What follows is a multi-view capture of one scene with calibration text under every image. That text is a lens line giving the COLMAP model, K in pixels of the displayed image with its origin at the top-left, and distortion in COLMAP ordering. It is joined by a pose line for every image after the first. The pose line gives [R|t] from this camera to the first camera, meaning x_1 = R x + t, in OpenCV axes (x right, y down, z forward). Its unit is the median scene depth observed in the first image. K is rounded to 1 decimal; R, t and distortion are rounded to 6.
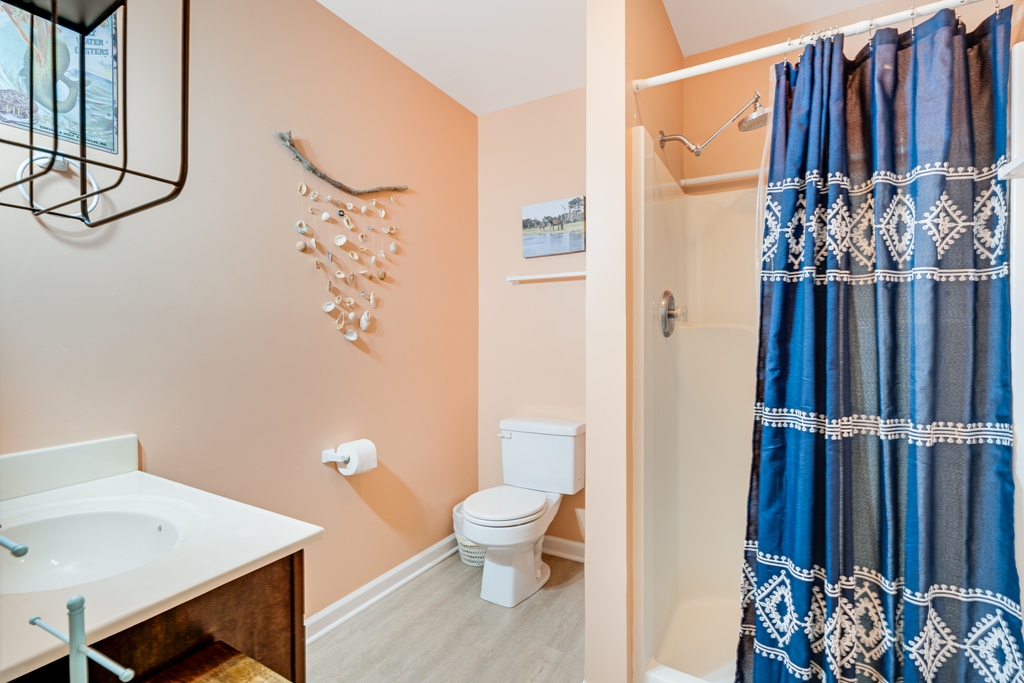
lens RADIAL K [[479.8, 0, 505.8], [0, 479.8, 337.1], [0, 0, 1]] dist [-0.002497, -0.000942]
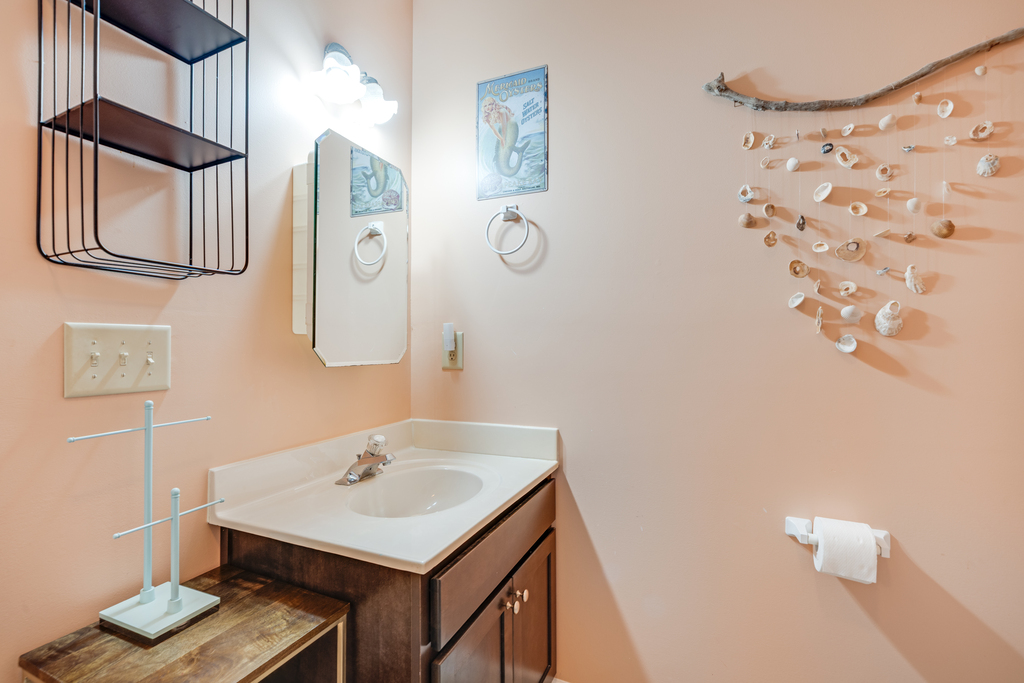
lens RADIAL K [[479.8, 0, 504.9], [0, 479.8, 345.1], [0, 0, 1]] dist [-0.002497, -0.000942]
pose [[0.077335, 0.001548, -0.997004, 0.242225], [-0.009230, 0.999957, 0.000837, 0.001556], [0.996962, 0.009138, 0.077346, 0.527978]]
